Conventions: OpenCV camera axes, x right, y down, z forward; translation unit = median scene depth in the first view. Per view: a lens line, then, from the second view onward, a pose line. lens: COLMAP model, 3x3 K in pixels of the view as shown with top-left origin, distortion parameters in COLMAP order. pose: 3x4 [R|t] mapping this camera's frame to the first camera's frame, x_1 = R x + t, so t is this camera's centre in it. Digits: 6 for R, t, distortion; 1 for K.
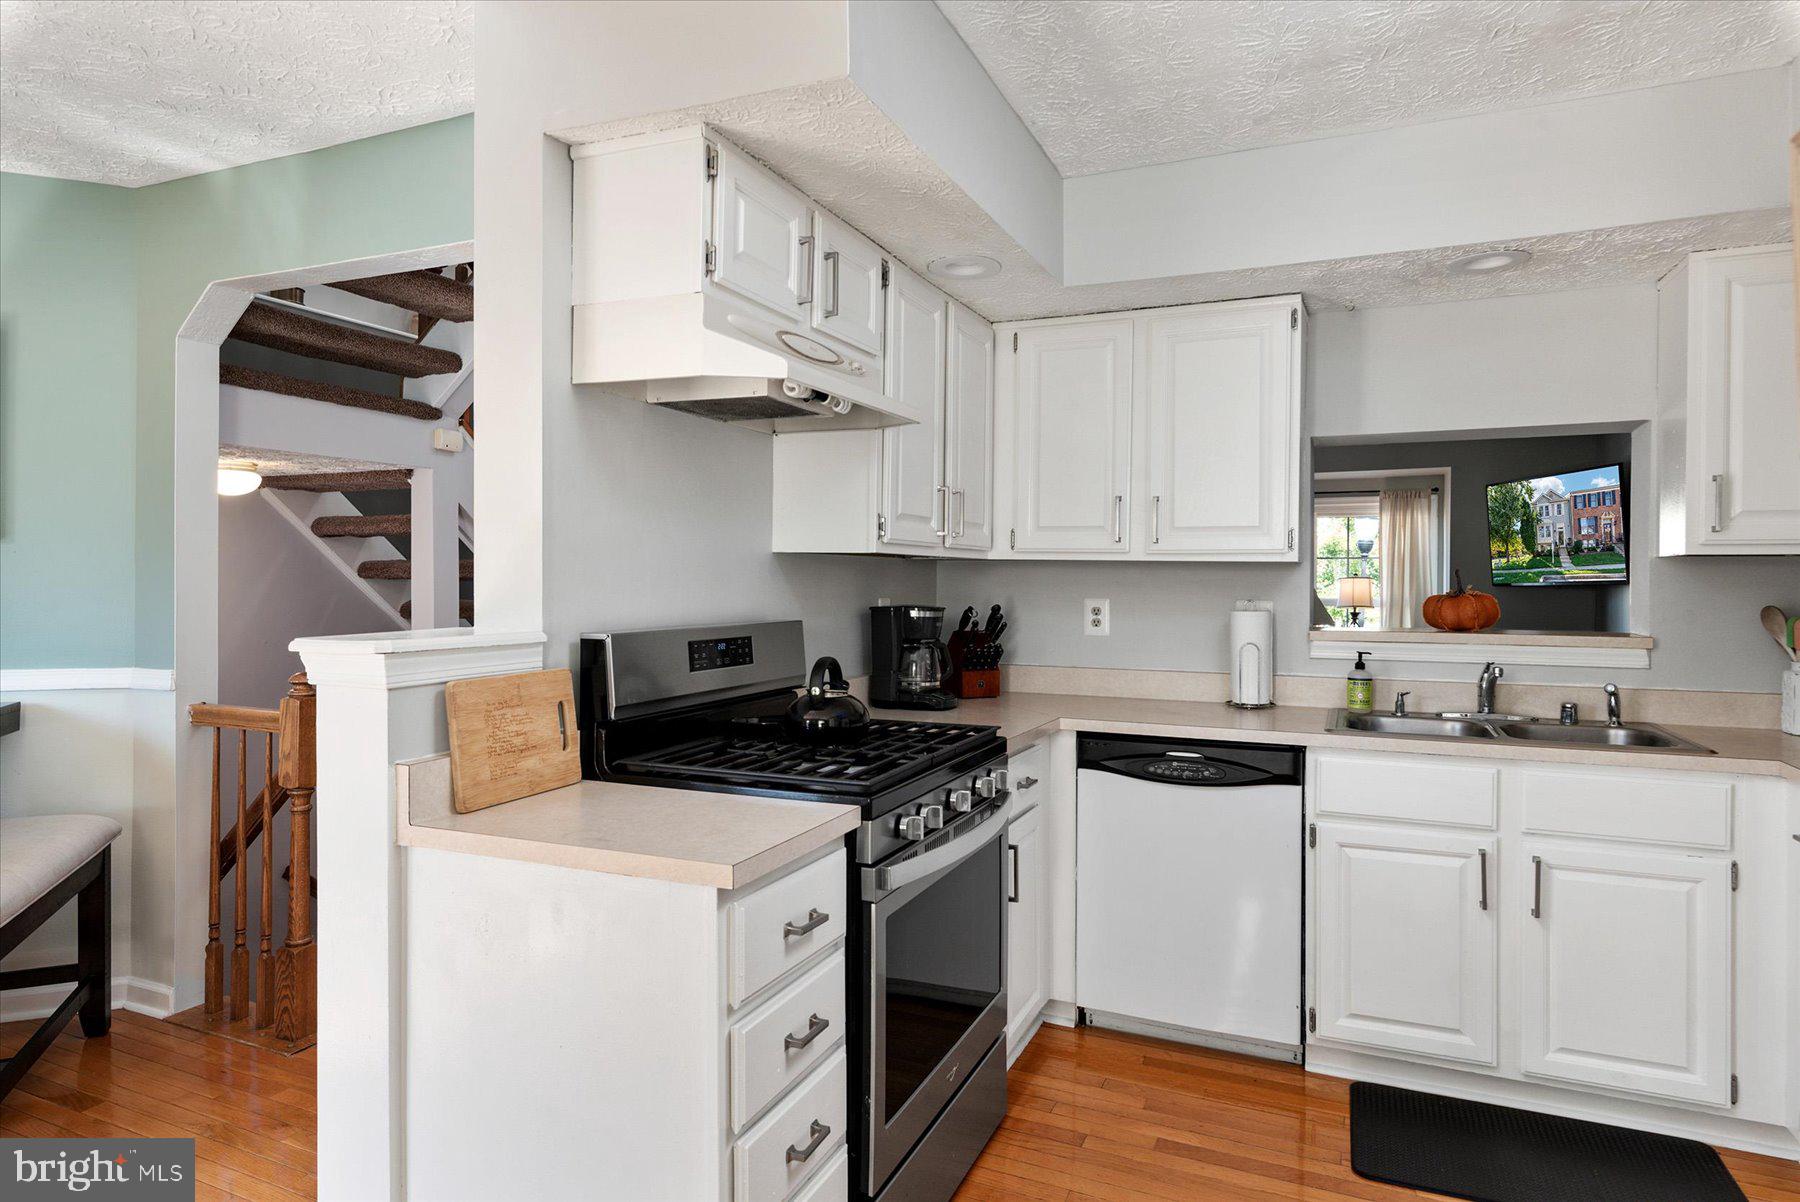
lens RADIAL K [[935.5, 0, 869.3], [0, 935.5, 588.5], [0, 0, 1]] dist [-0.001286, 0.011587]
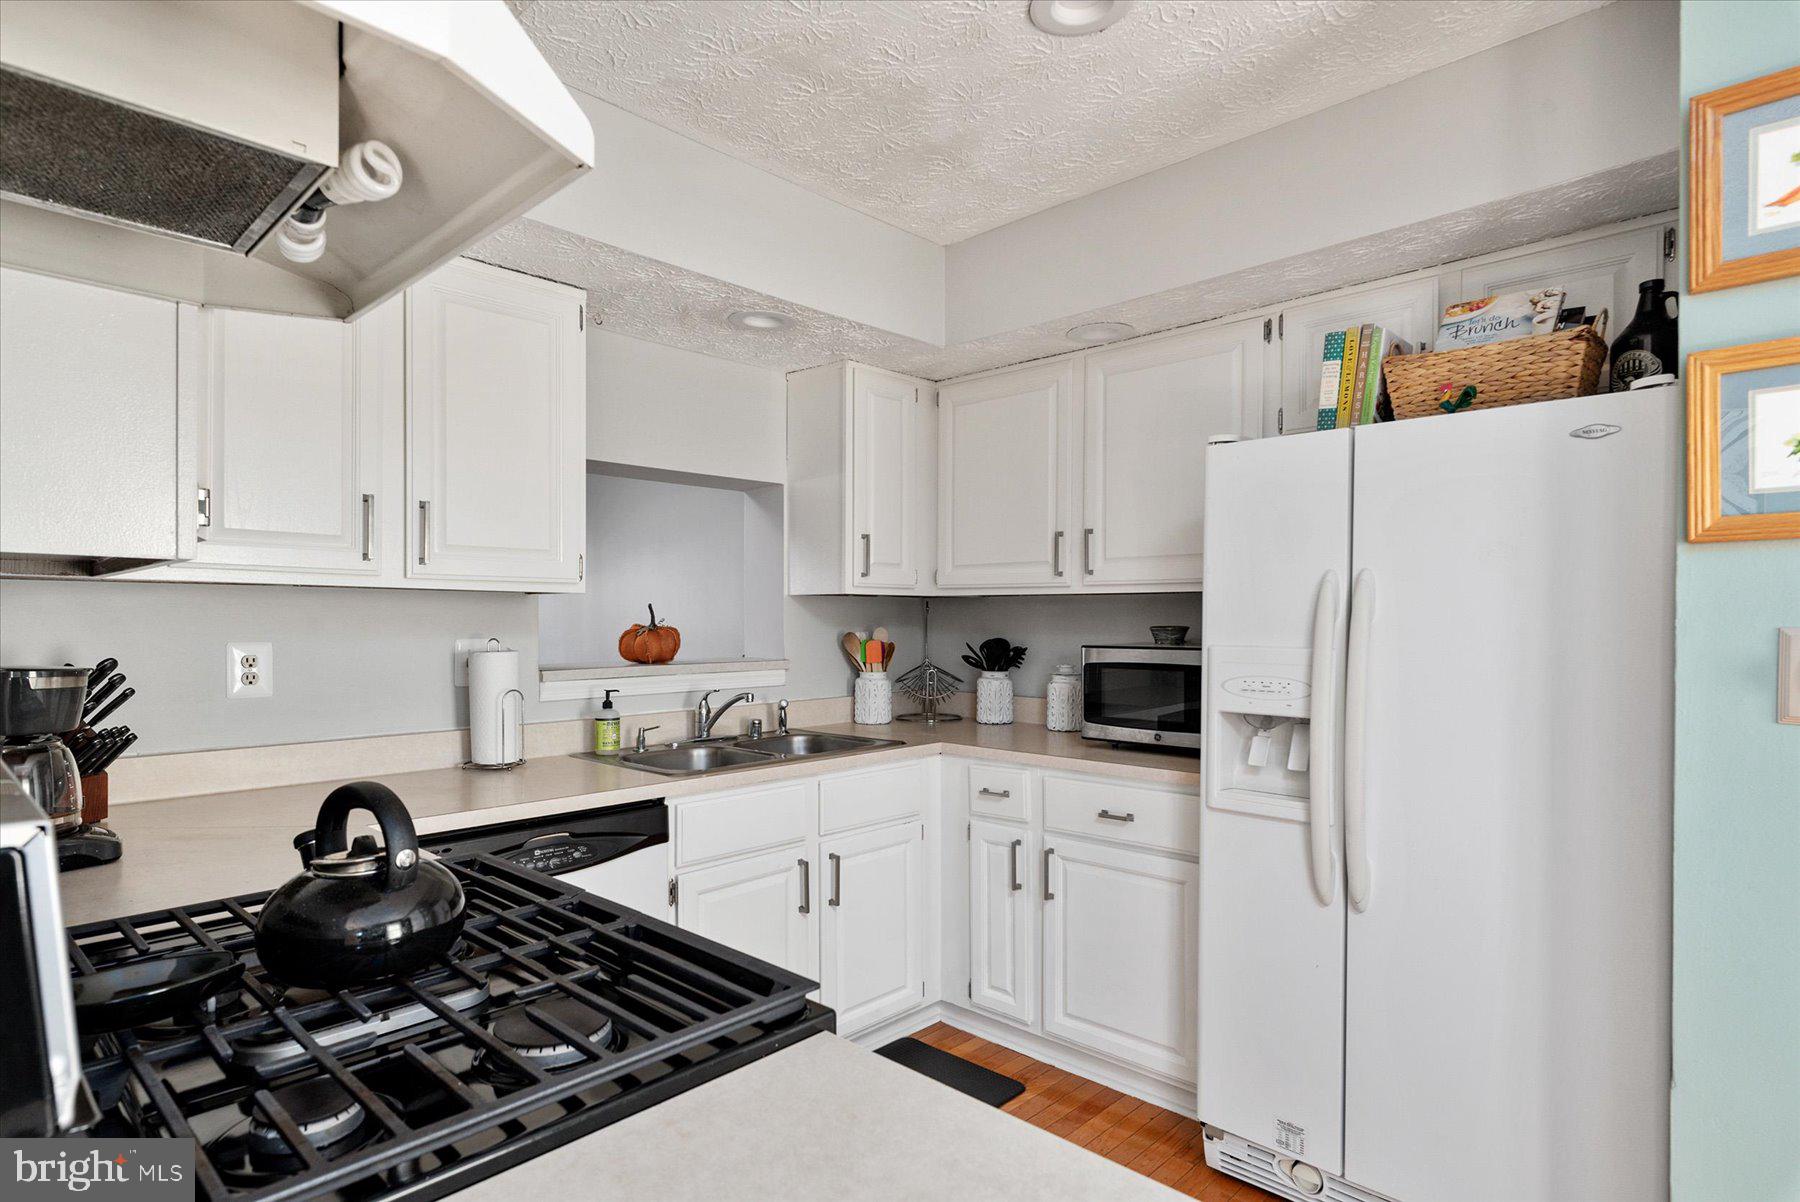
lens RADIAL K [[938.9, 0, 903.8], [0, 938.9, 623.4], [0, 0, 1]] dist [0.002019, 0.012206]
pose [[0.362306, -0.011582, 0.931987, -0.268322], [0.008031, 0.999924, 0.009304, -0.006386], [-0.932025, 0.004114, 0.362372, 0.410492]]
